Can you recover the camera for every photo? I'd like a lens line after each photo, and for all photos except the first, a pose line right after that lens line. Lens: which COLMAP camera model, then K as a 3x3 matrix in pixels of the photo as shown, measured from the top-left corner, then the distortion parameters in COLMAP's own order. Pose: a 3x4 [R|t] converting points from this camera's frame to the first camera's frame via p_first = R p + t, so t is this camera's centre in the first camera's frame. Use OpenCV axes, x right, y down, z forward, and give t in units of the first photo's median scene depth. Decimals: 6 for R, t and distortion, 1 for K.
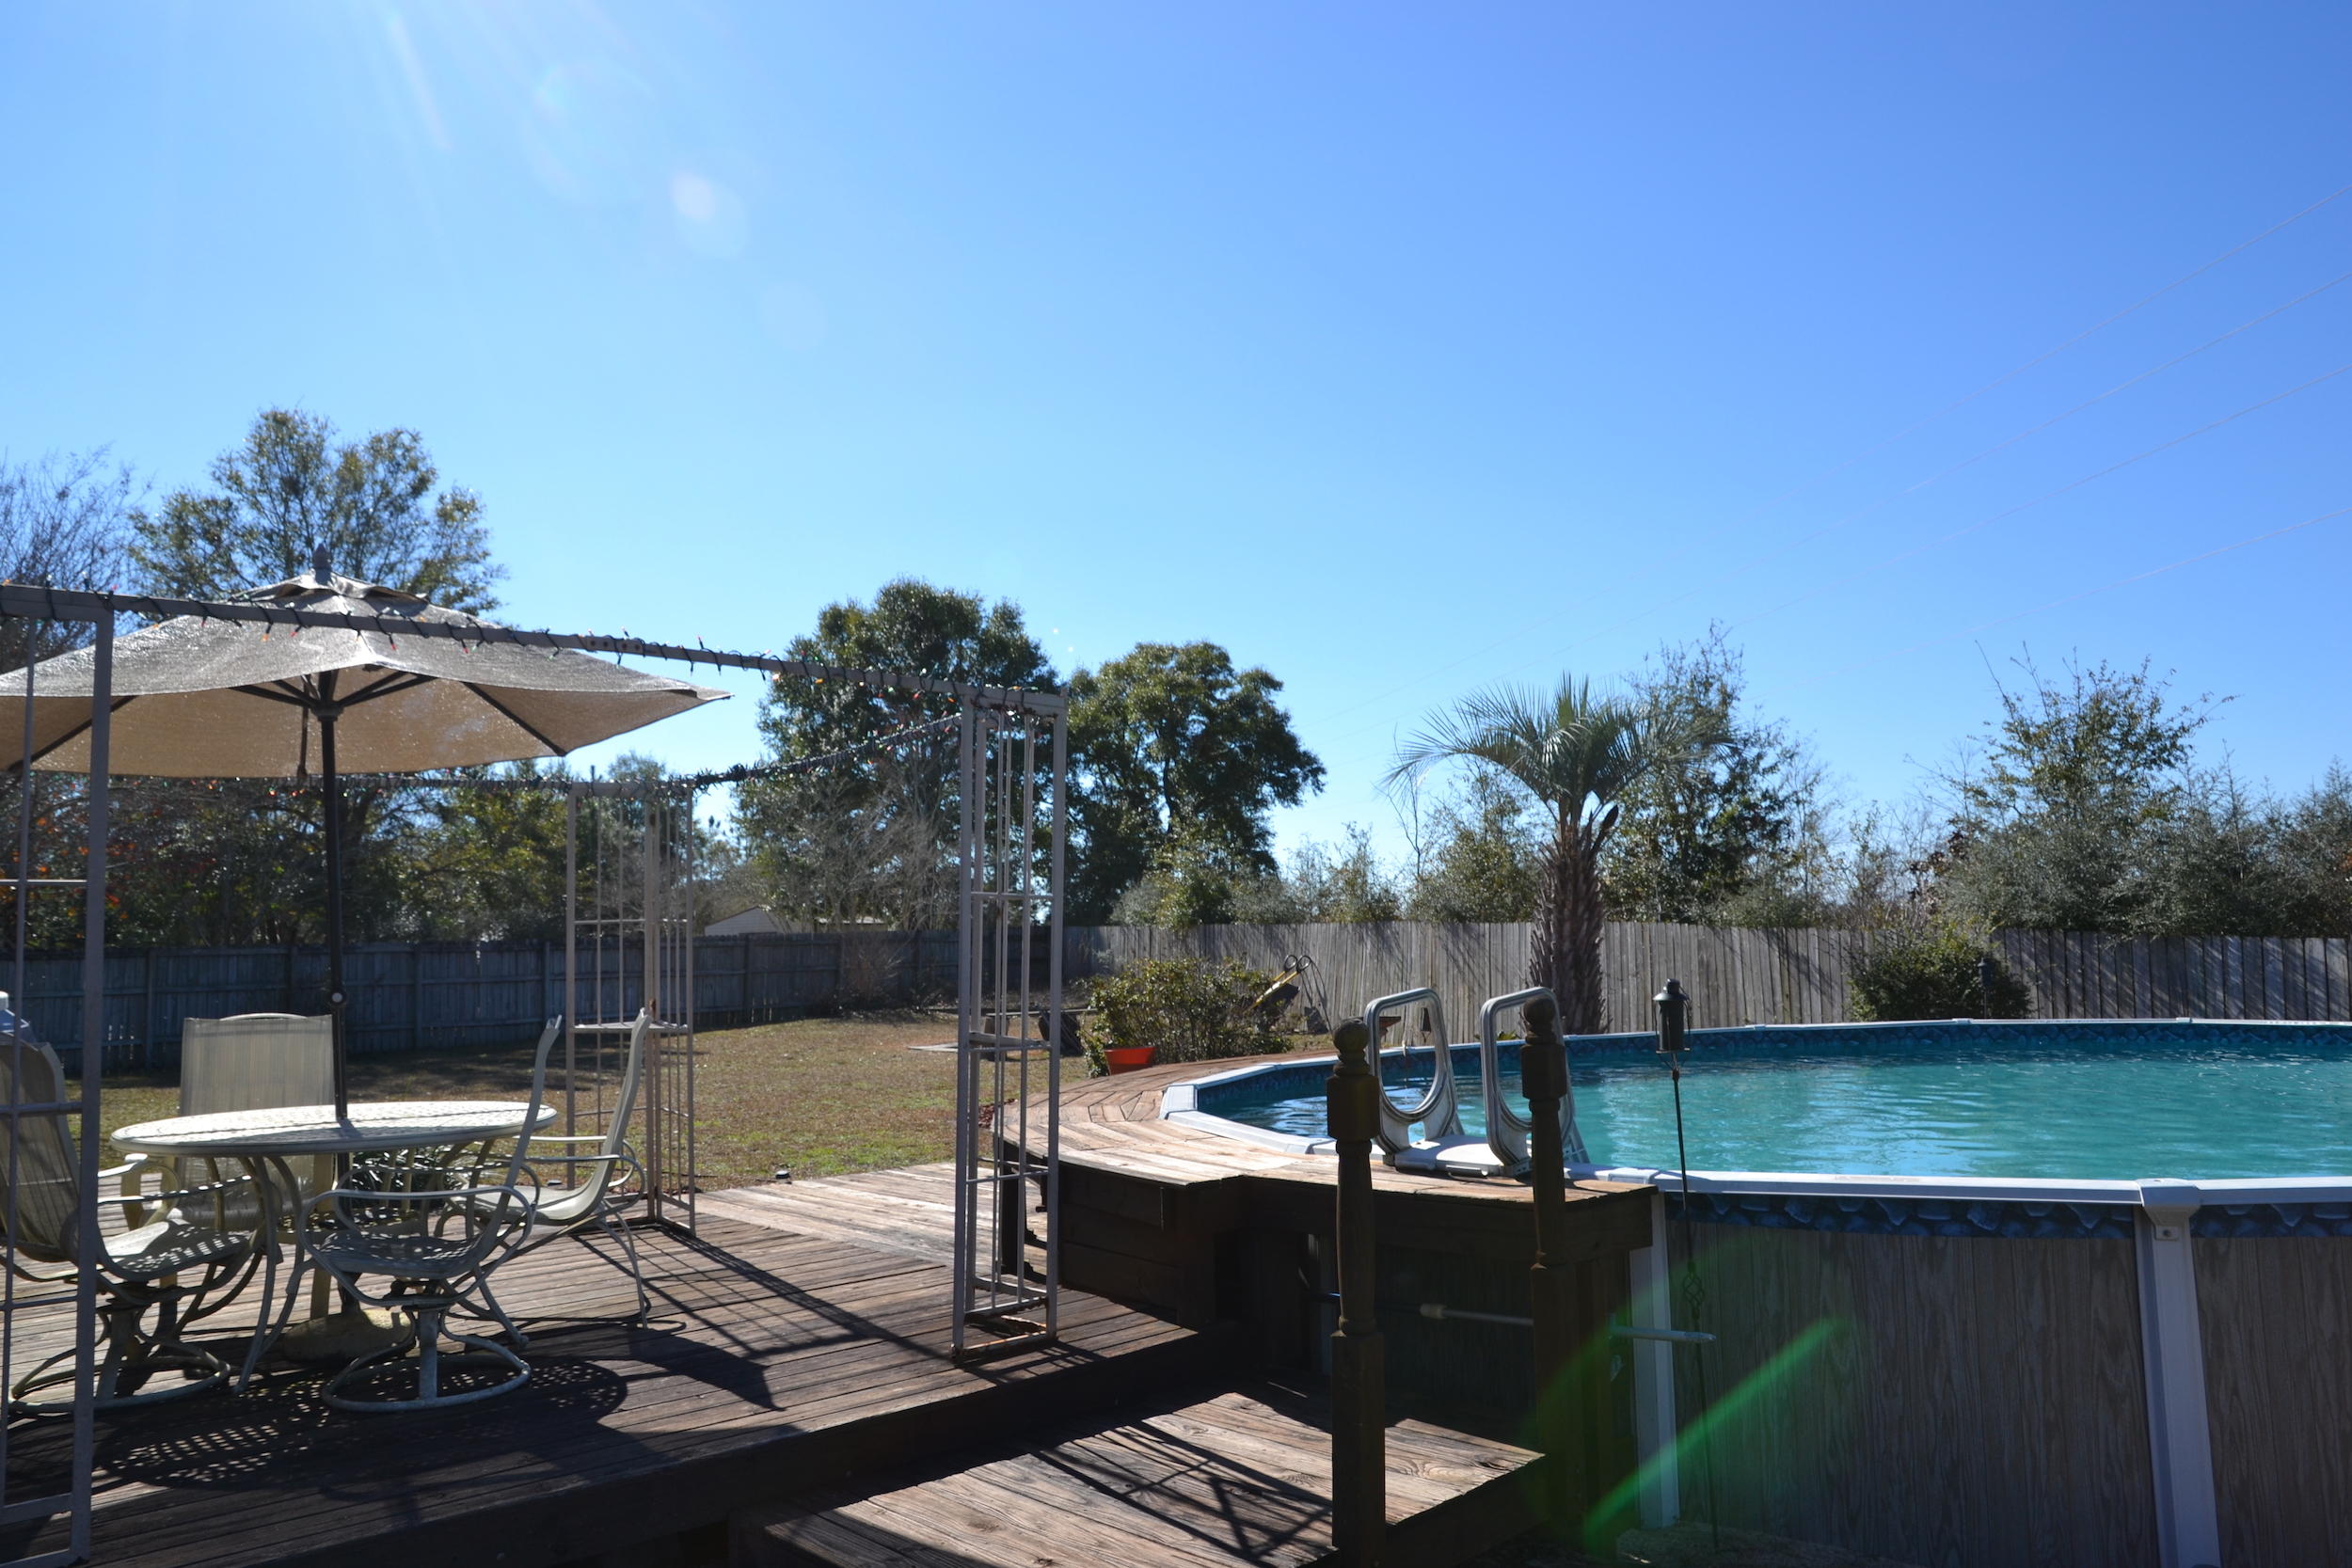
lens RADIAL K [[1649.4, 0, 1176.0], [0, 1649.4, 784.0], [0, 0, 1]] dist [-0.129769, 0.116177]
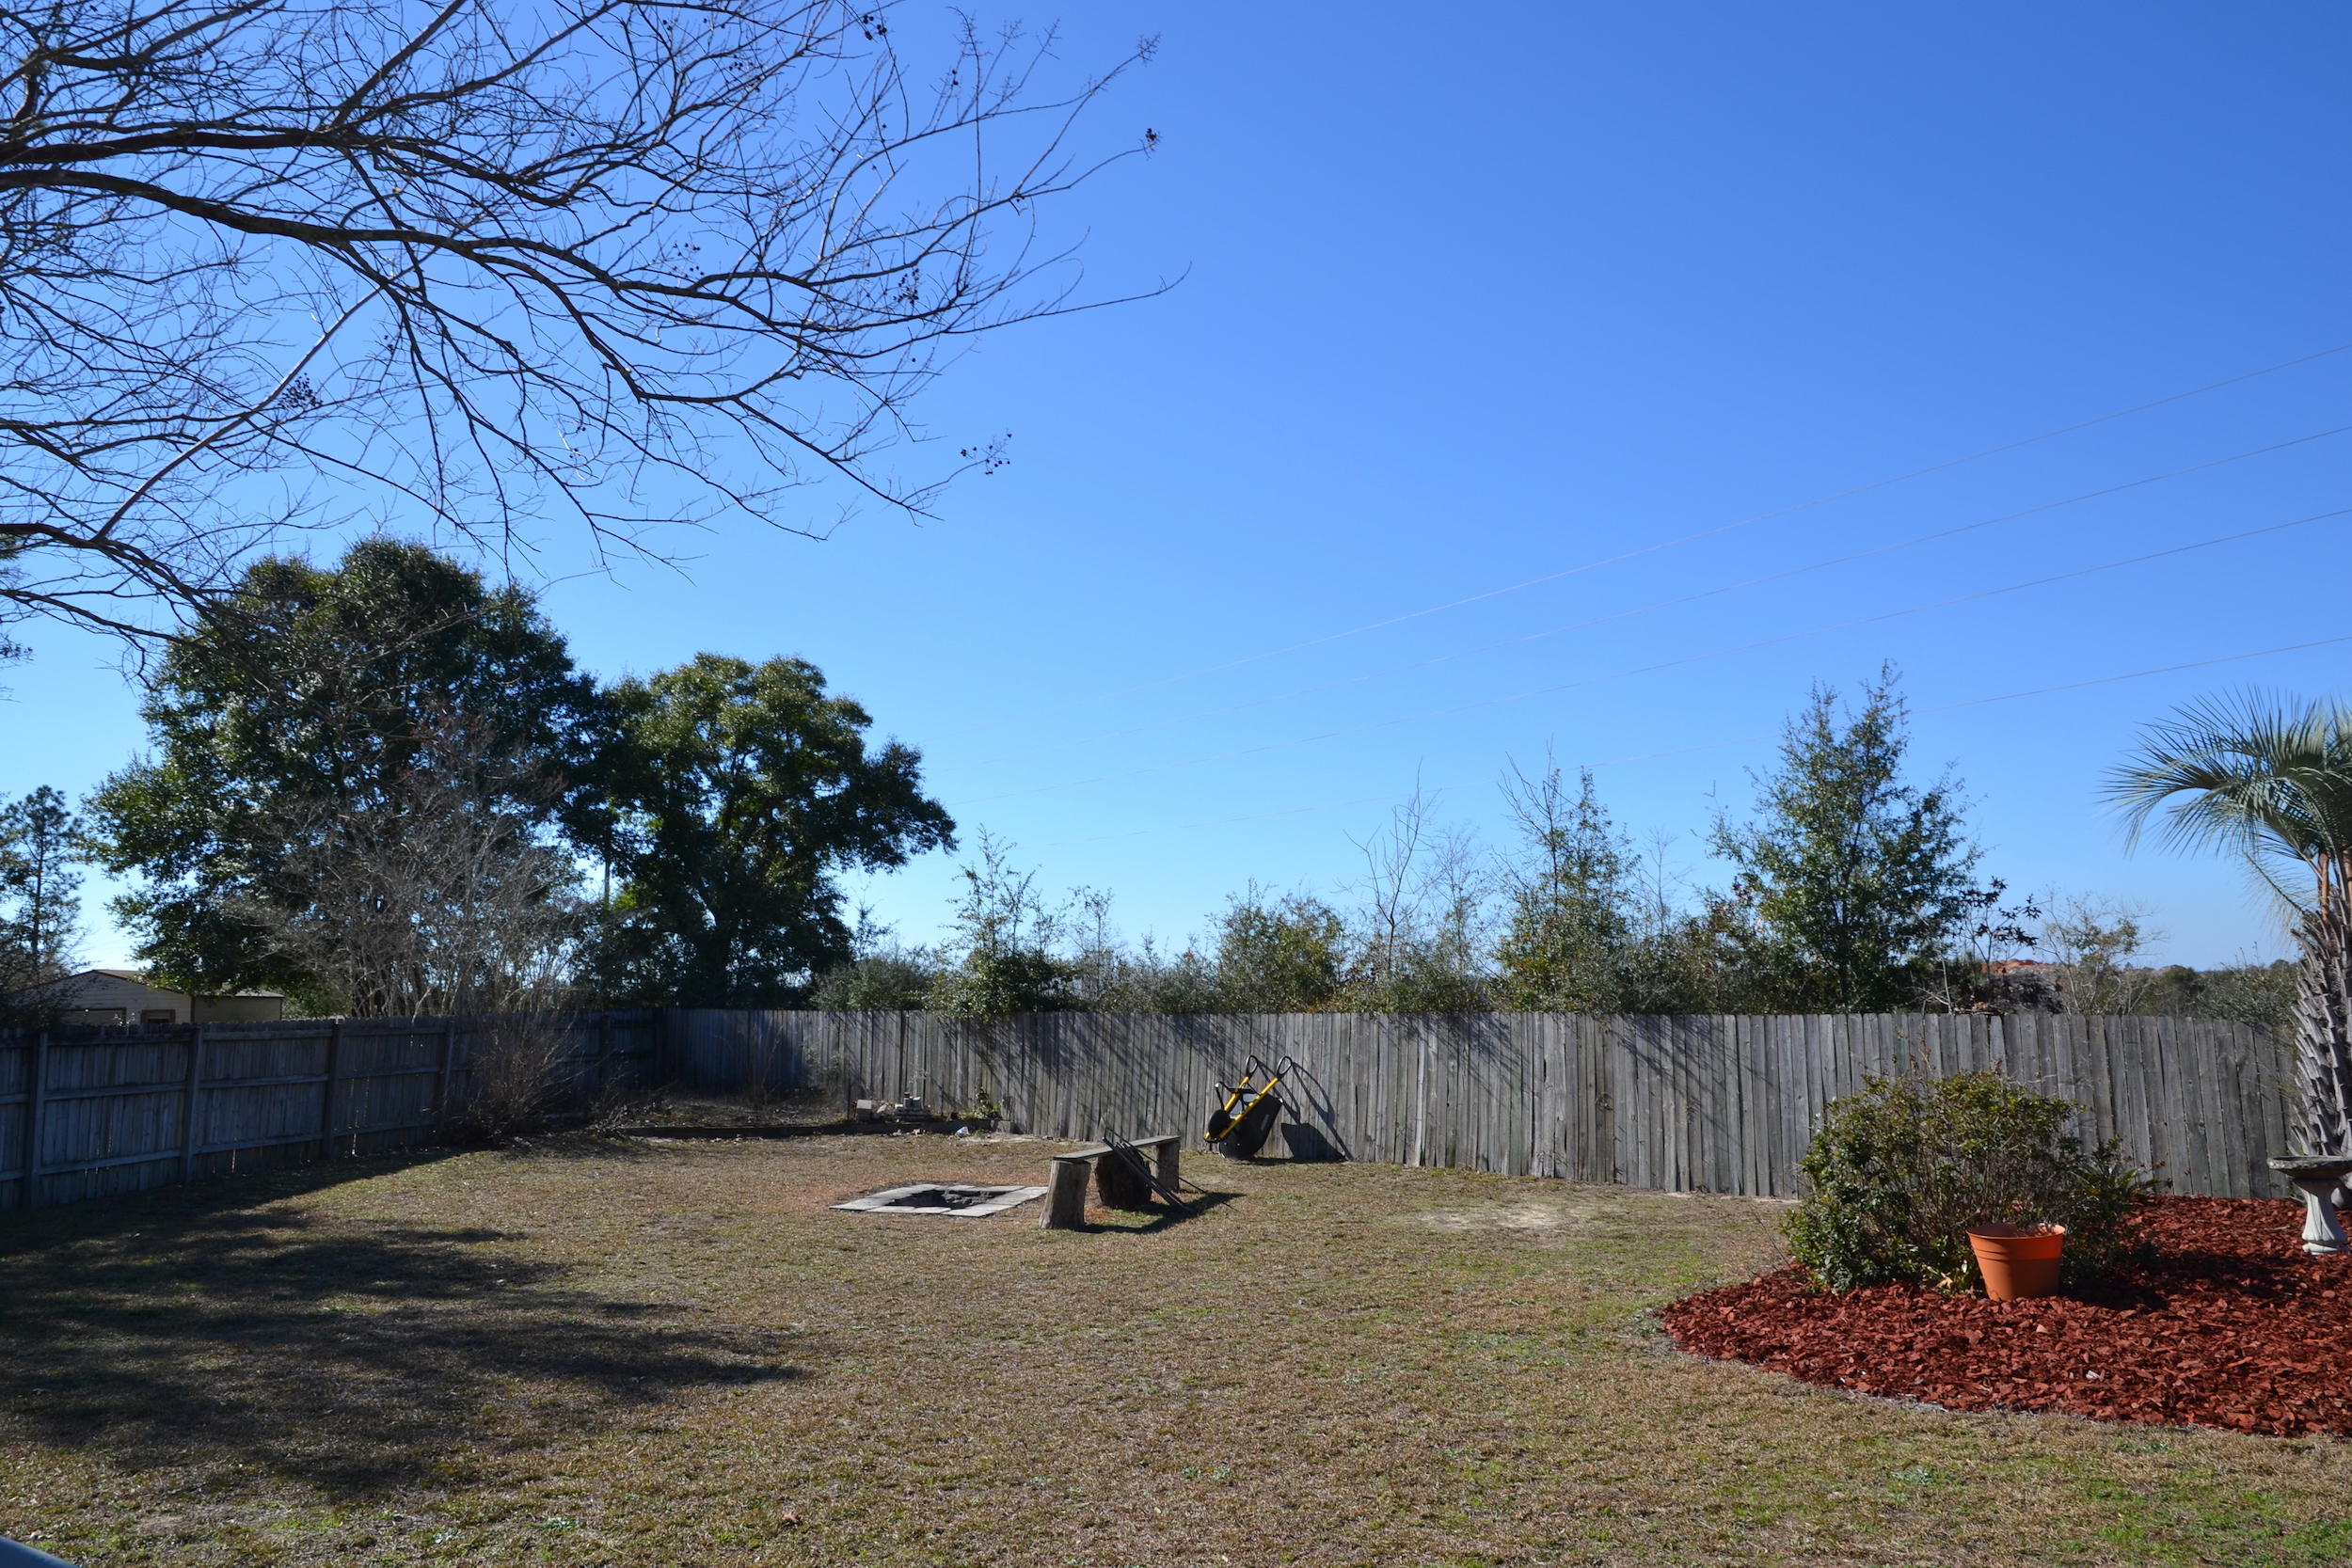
lens RADIAL K [[1649.4, 0, 1176.0], [0, 1649.4, 784.0], [0, 0, 1]] dist [-0.129769, 0.116177]
pose [[0.884709, 0.070338, 0.460806, -0.269162], [-0.047567, 0.997012, -0.060861, 0.023350], [-0.463710, 0.031925, 0.885412, 0.292698]]
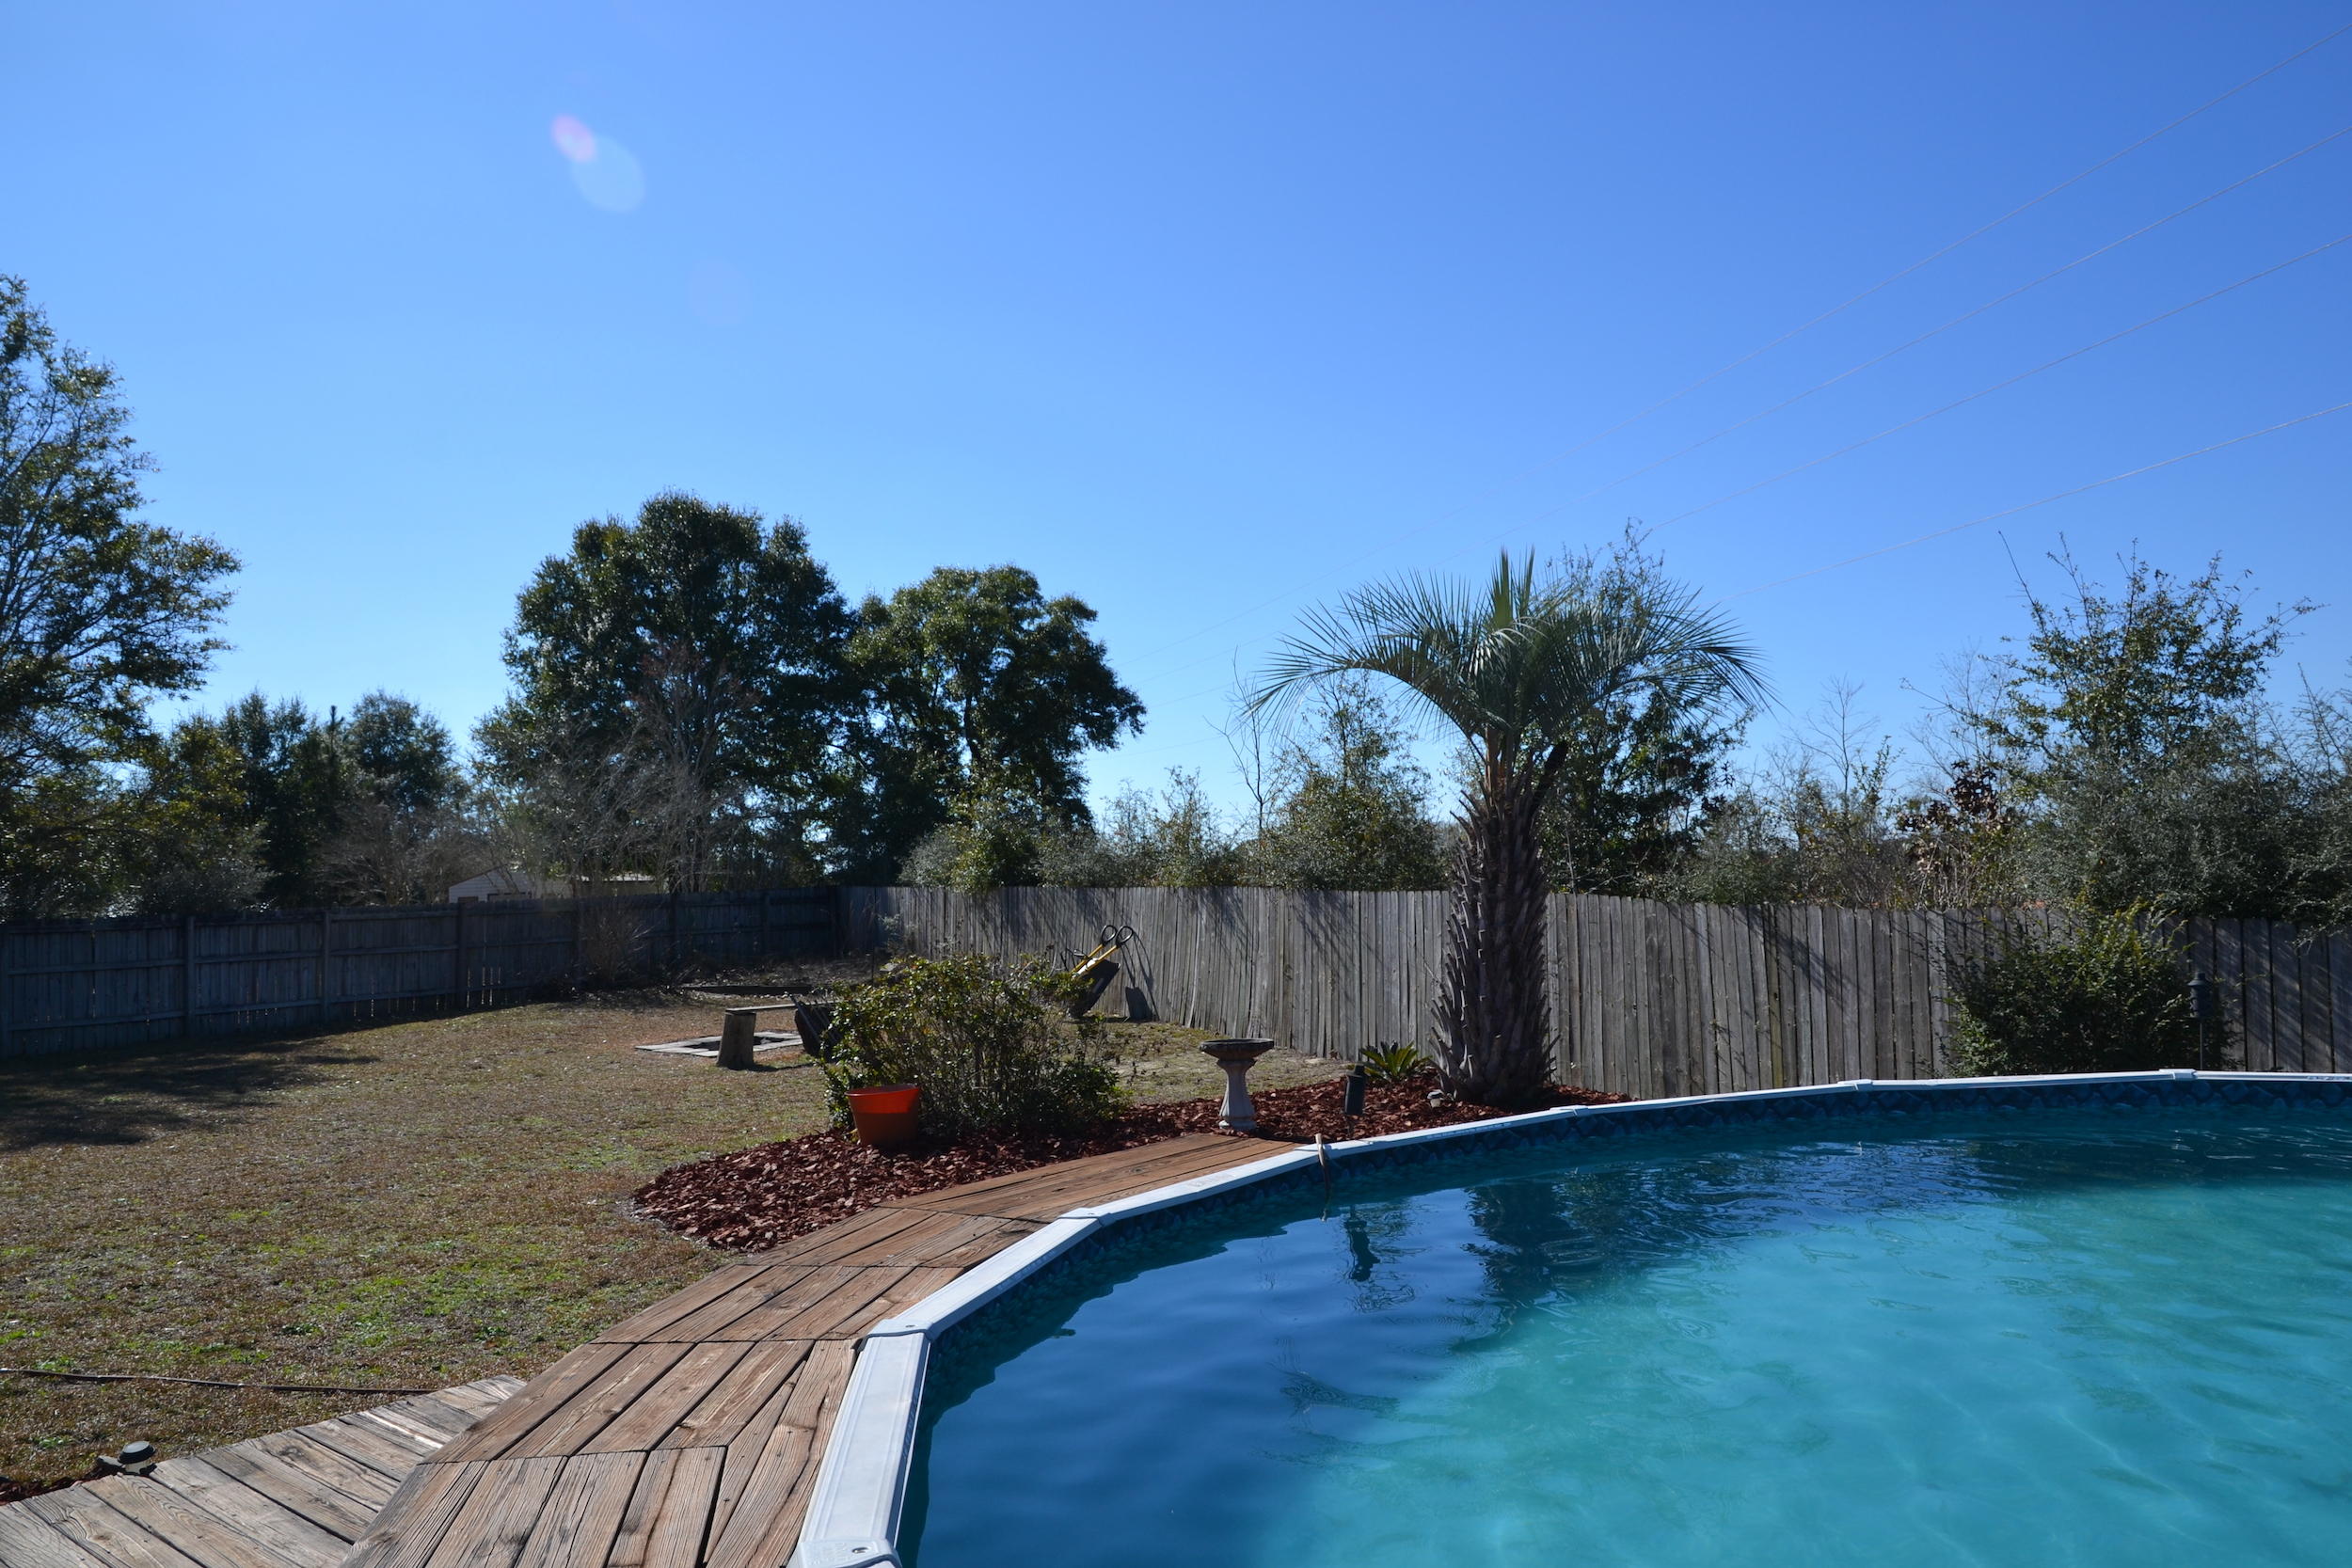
lens RADIAL K [[1649.4, 0, 1176.0], [0, 1649.4, 784.0], [0, 0, 1]] dist [-0.129769, 0.116177]
pose [[0.993532, -0.001831, 0.113540, 0.007376], [-0.001877, 0.999469, 0.032538, 0.004293], [-0.113539, -0.032540, 0.993001, 0.143086]]
